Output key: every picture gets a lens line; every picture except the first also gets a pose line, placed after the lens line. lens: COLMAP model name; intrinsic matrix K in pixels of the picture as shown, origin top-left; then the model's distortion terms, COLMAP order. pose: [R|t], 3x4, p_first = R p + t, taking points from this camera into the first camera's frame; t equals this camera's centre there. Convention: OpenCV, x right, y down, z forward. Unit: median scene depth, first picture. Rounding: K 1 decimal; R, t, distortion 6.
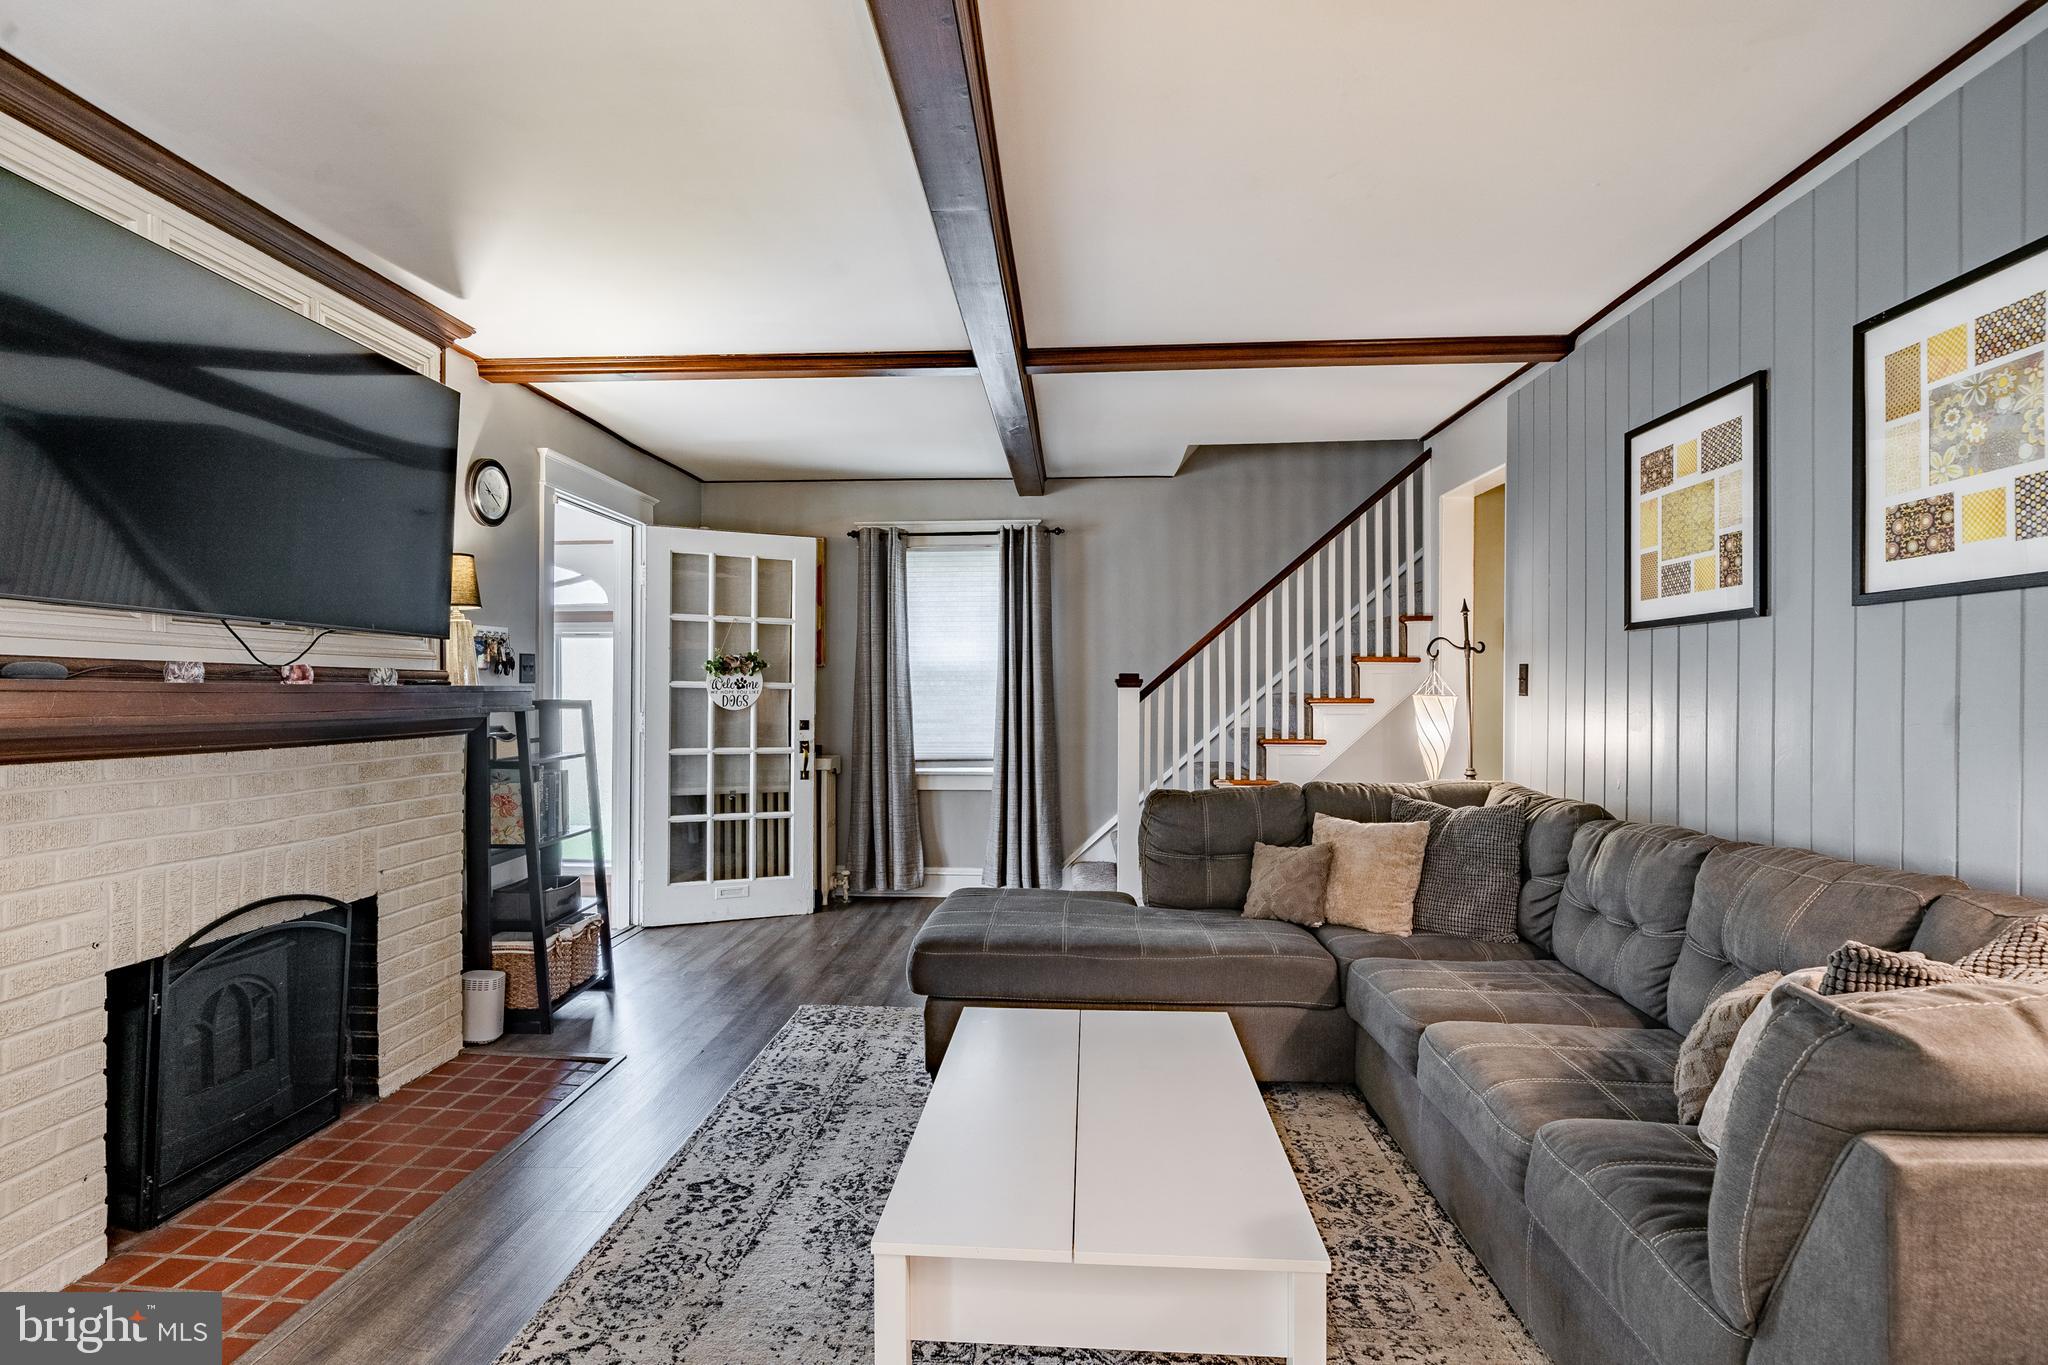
lens RADIAL K [[1001.0, 0, 993.6], [0, 1001.0, 690.2], [0, 0, 1]] dist [0.005073, 0.000330]
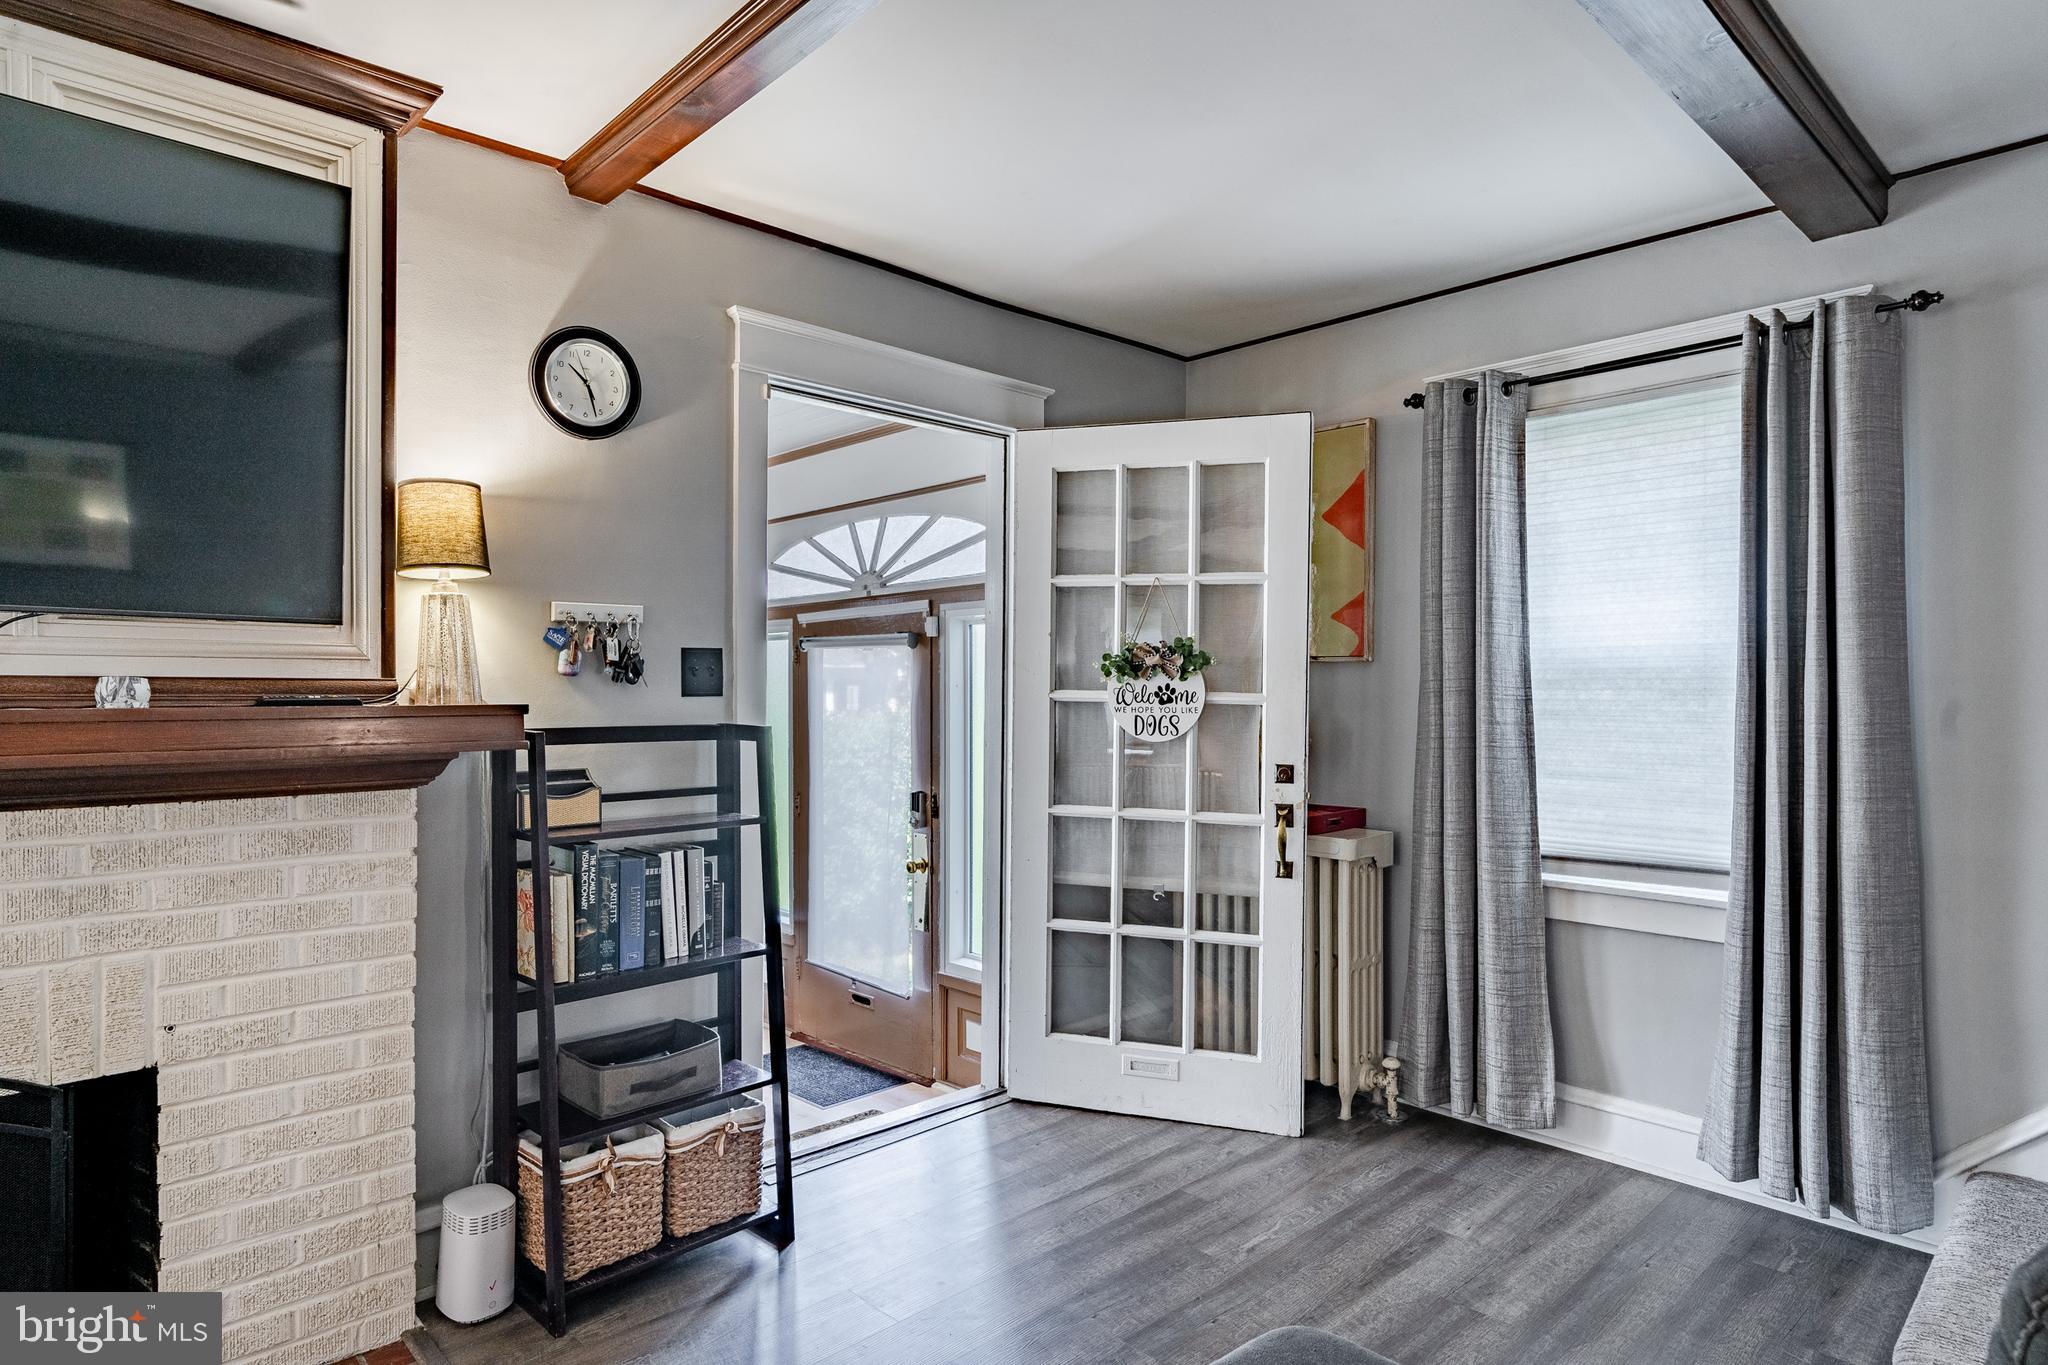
lens RADIAL K [[1136.5, 0, 1017.6], [0, 1136.5, 696.2], [0, 0, 1]] dist [0.000023, 0.001714]
pose [[0.741571, 0.004952, -0.670856, 0.150647], [-0.002587, 0.999986, 0.004522, -0.011556], [0.670869, -0.001618, 0.741574, 0.660009]]
